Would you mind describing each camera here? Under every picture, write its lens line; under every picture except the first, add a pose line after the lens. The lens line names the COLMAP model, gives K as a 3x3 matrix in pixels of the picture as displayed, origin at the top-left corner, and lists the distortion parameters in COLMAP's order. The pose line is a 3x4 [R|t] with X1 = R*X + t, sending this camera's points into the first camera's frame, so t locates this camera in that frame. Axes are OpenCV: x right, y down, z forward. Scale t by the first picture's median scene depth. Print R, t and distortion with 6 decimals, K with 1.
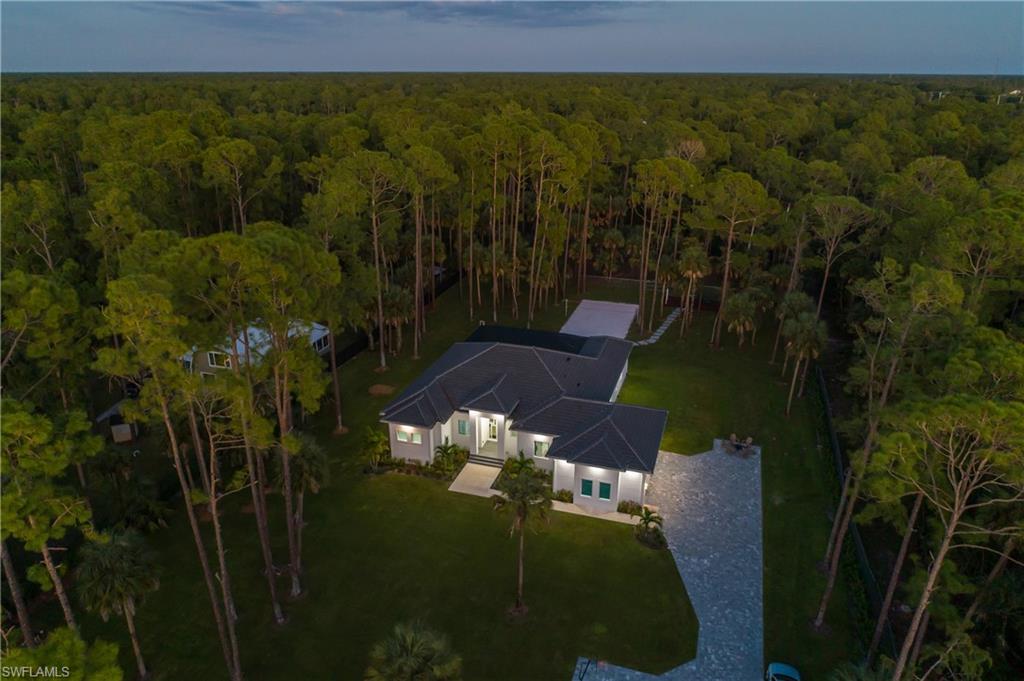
lens RADIAL K [[669.3, 0, 512.2], [0, 669.3, 388.3], [0, 0, 1]] dist [0.000639, 0.000042]
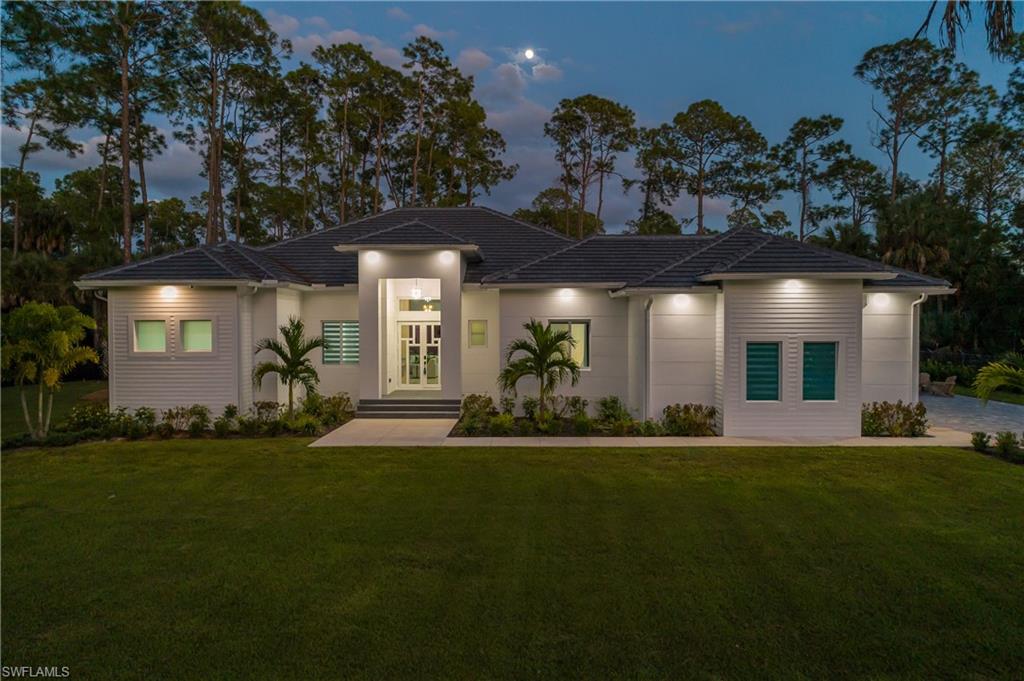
lens RADIAL K [[688.3, 0, 512.0], [0, 688.3, 340.5], [0, 0, 1]] dist [-0.004940, -0.001026]
pose [[0.958827, -0.010855, 0.283782, -0.092963], [0.125025, 0.913356, -0.387491, 0.232091], [-0.254987, 0.407017, 0.877108, 0.682211]]
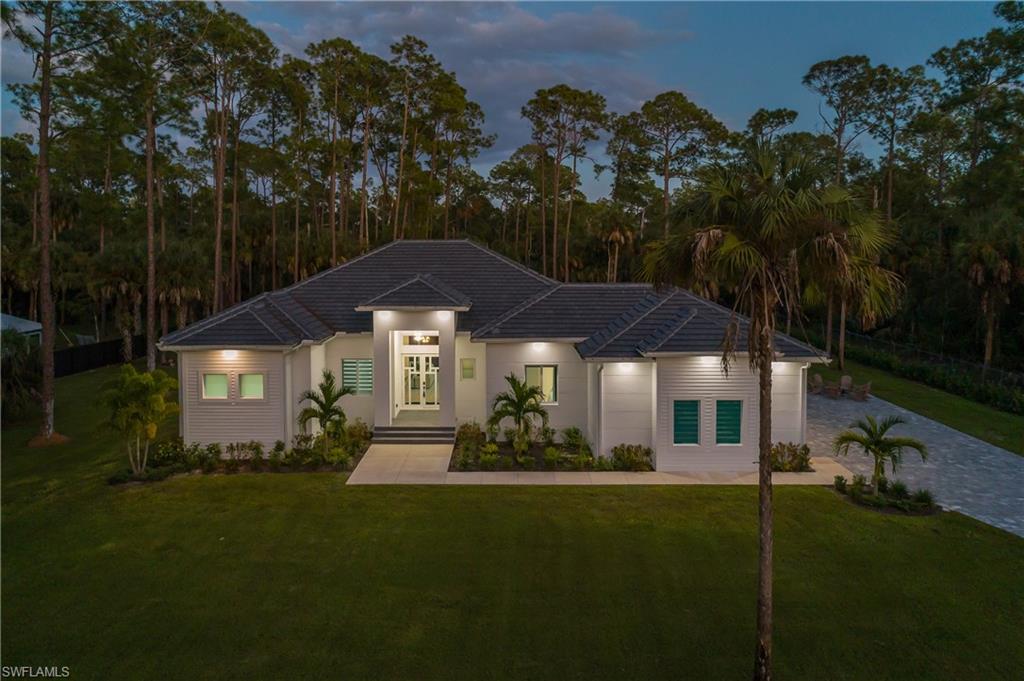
lens RADIAL K [[711.5, 0, 489.9], [0, 711.5, 267.1], [0, 0, 1]] dist [-0.005986, 0.000013]
pose [[0.958330, -0.015118, 0.285262, -0.129052], [0.128016, 0.915440, -0.381551, 0.201050], [-0.255372, 0.402170, 0.879229, 0.549431]]
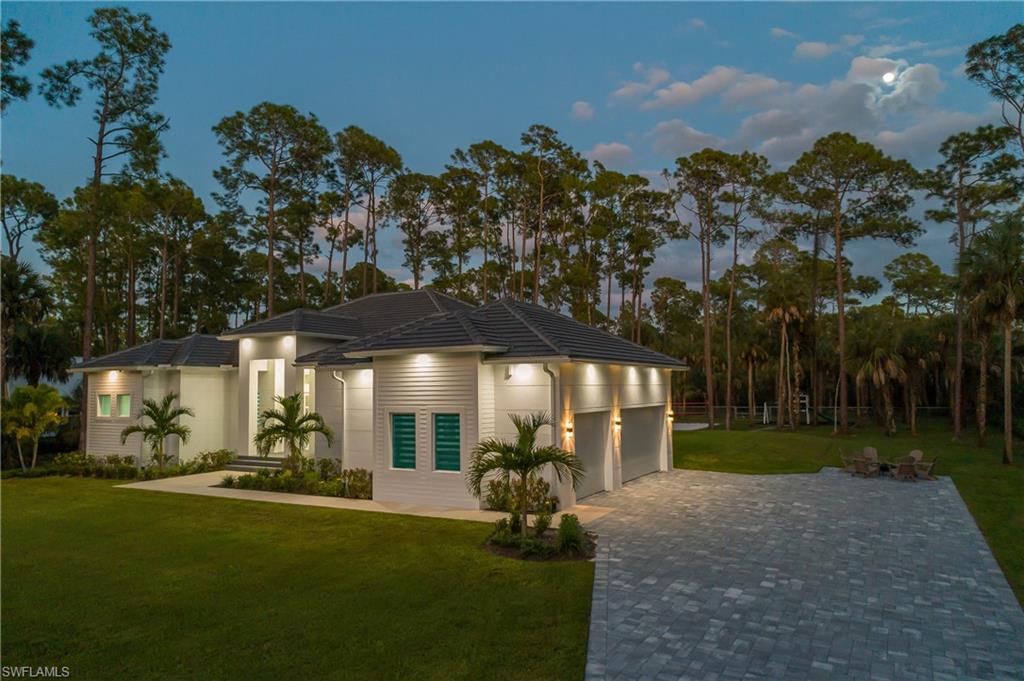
lens RADIAL K [[688.3, 0, 512.0], [0, 688.3, 340.5], [0, 0, 1]] dist [-0.004940, -0.001026]
pose [[0.980184, -0.030052, -0.195794, 0.221889], [-0.068625, 0.875697, -0.477960, 0.251758], [0.185820, 0.481925, 0.856282, 0.632547]]
